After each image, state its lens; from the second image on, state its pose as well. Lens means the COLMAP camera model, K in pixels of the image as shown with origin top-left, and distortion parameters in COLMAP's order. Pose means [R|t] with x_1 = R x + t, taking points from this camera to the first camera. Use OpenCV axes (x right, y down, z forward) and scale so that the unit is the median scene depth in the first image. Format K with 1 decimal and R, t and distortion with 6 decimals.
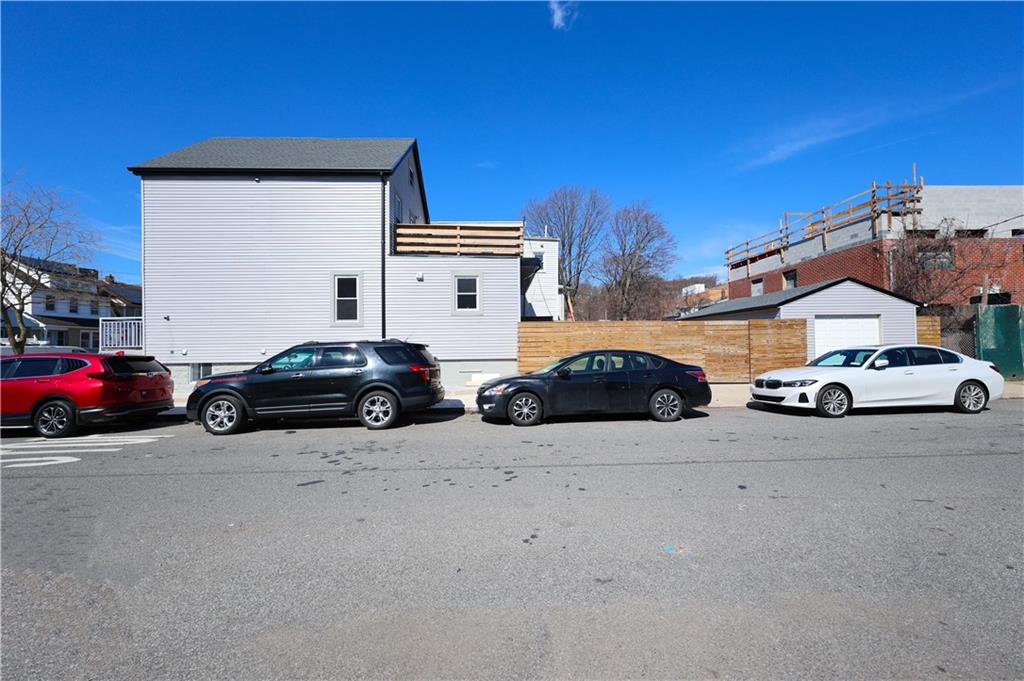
lens RADIAL K [[384.0, 0, 512.0], [0, 384.0, 340.5], [0, 0, 1]] dist [0.000552, 0.000035]
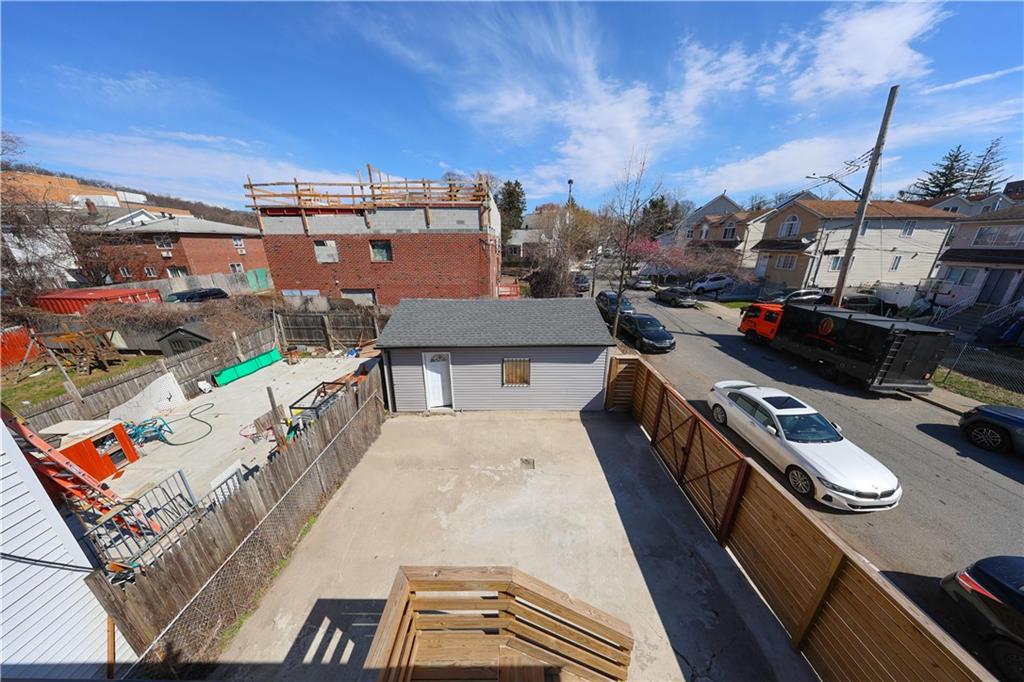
lens RADIAL K [[294.7, 0, 510.3], [0, 294.7, 339.0], [0, 0, 1]] dist [0.000835, 0.000071]
pose [[0.021838, -0.308560, 0.950954, 0.013466], [-0.005148, 0.951134, 0.308736, -0.172181], [-0.999748, -0.011638, 0.019182, 0.671651]]
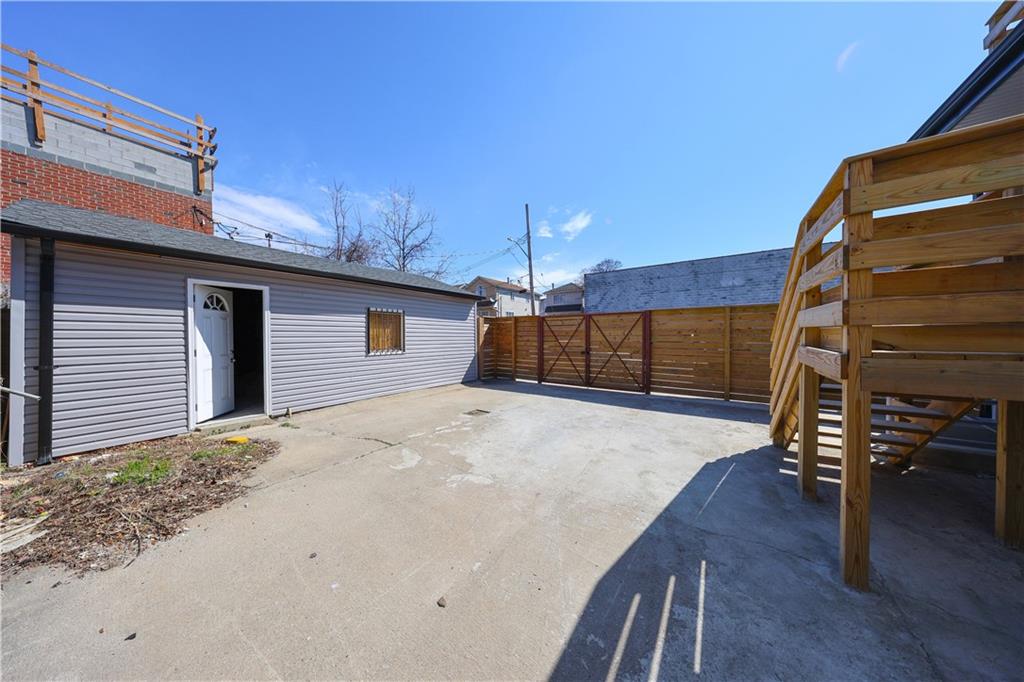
lens RADIAL K [[294.7, 0, 510.3], [0, 294.7, 339.0], [0, 0, 1]] dist [0.000835, 0.000071]
pose [[-0.797207, 0.001377, 0.603704, 0.122713], [0.006357, 0.999961, 0.006113, -0.001102], [-0.603672, 0.008711, -0.797185, 0.817452]]
